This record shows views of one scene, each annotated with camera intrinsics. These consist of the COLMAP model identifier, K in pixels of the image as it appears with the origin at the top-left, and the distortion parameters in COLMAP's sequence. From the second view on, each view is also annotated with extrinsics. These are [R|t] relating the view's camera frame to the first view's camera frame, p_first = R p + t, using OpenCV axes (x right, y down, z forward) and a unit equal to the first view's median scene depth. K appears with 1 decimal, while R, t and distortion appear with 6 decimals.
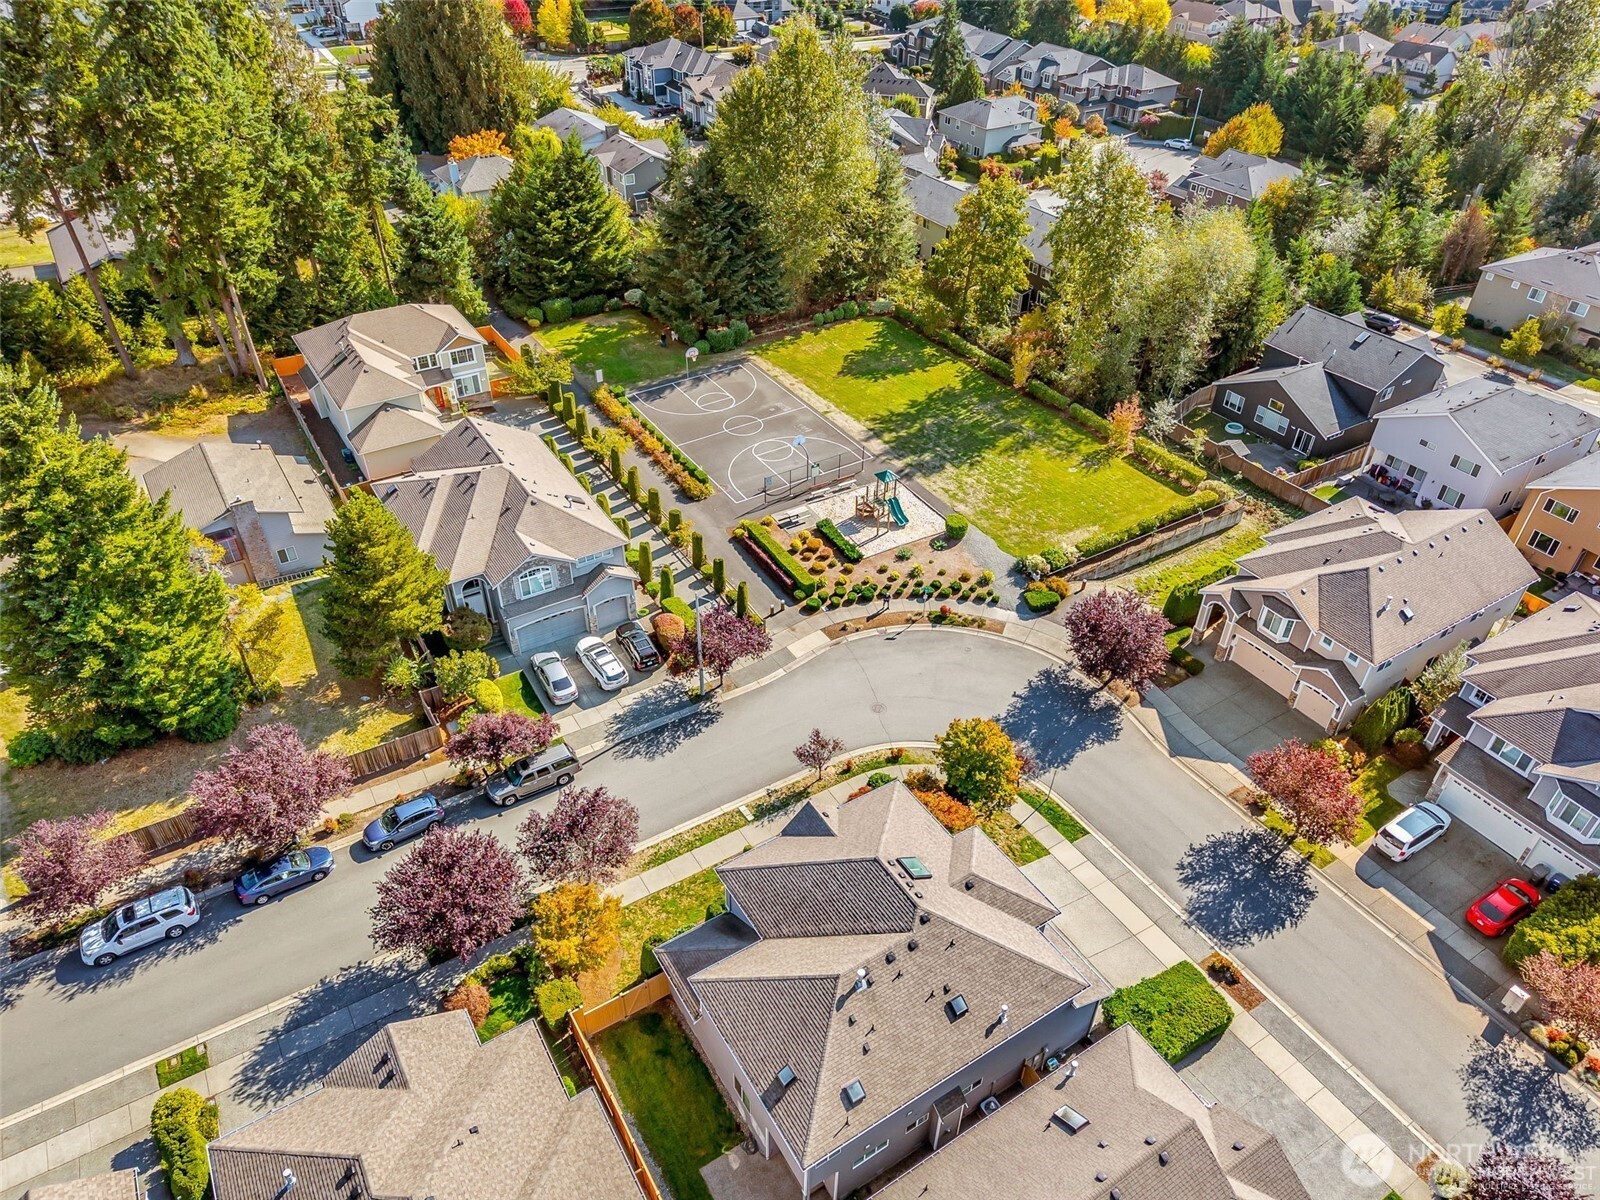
lens RADIAL K [[1078.1, 0, 800.6], [0, 1078.1, 598.1], [0, 0, 1]] dist [0.021693, -0.000408]
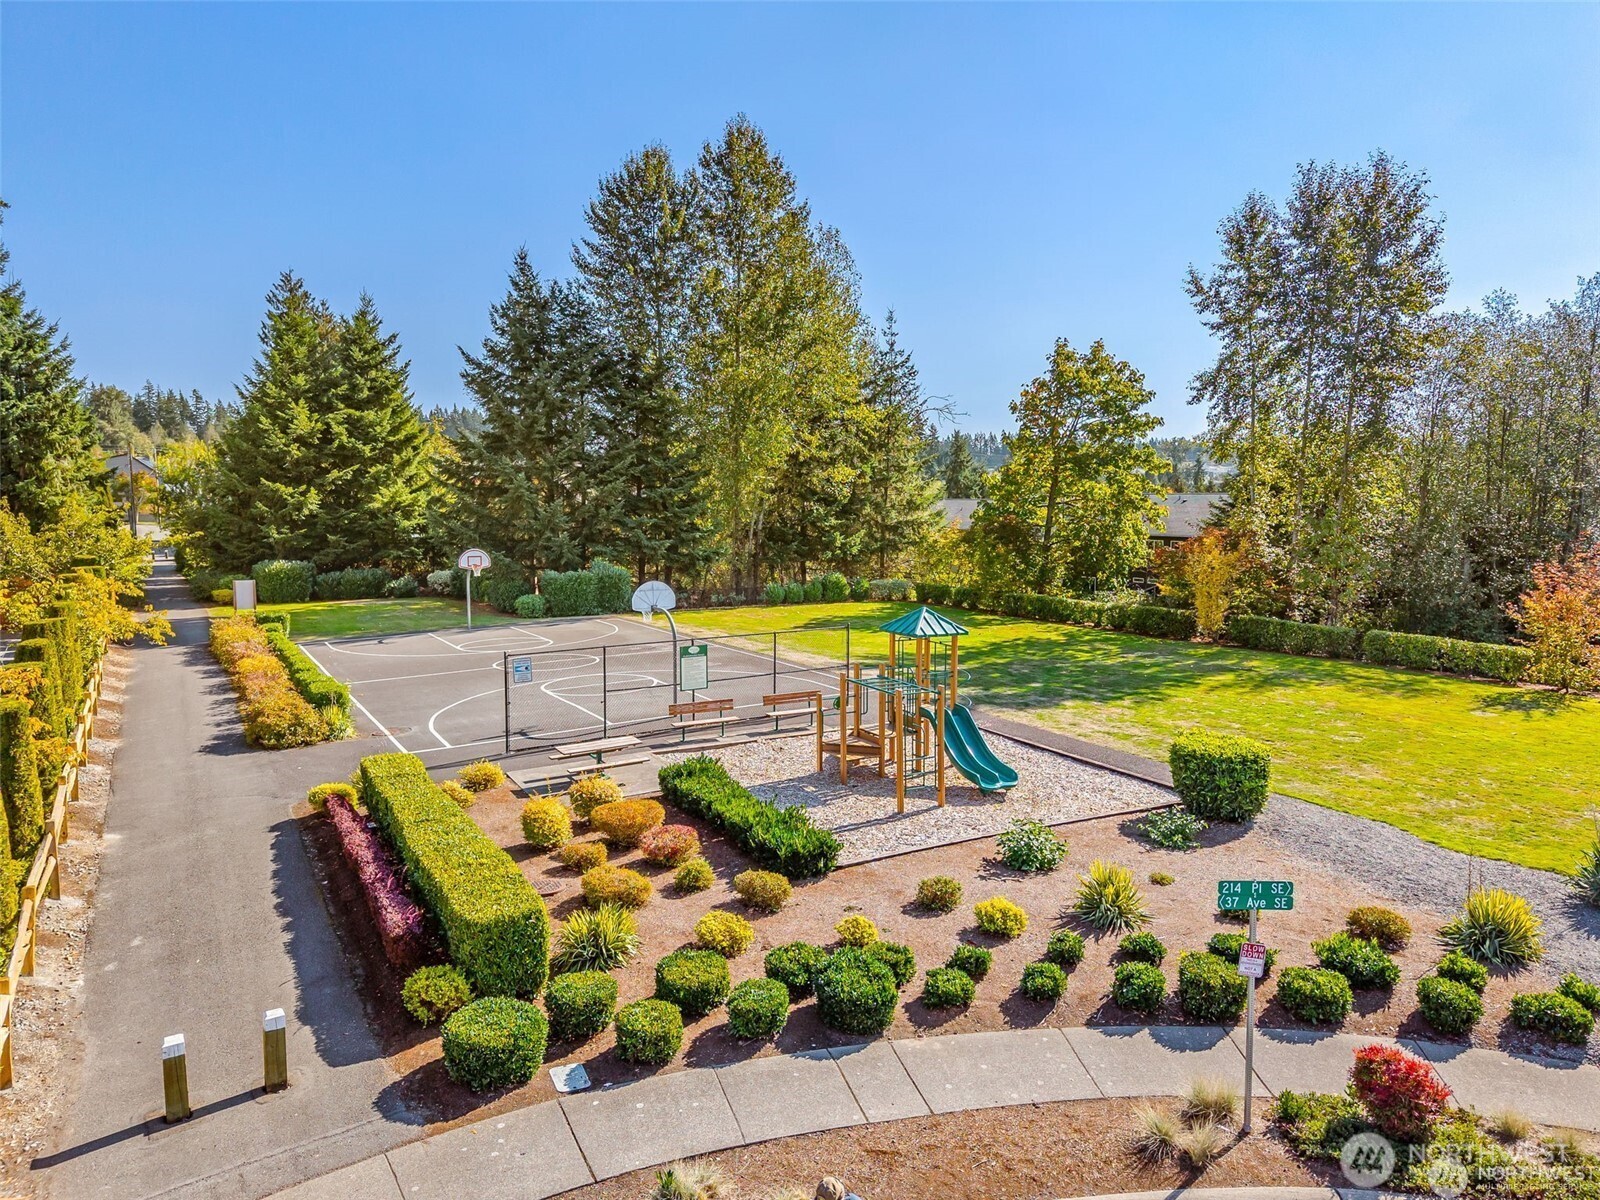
lens RADIAL K [[1078.1, 0, 809.6], [0, 1078.1, 596.3], [0, 0, 1]] dist [0.021693, -0.000408]
pose [[0.999966, -0.006594, -0.004992, 0.055148], [0.003000, 0.851713, -0.524000, 0.030988], [0.007707, 0.523967, 0.851703, 0.811152]]
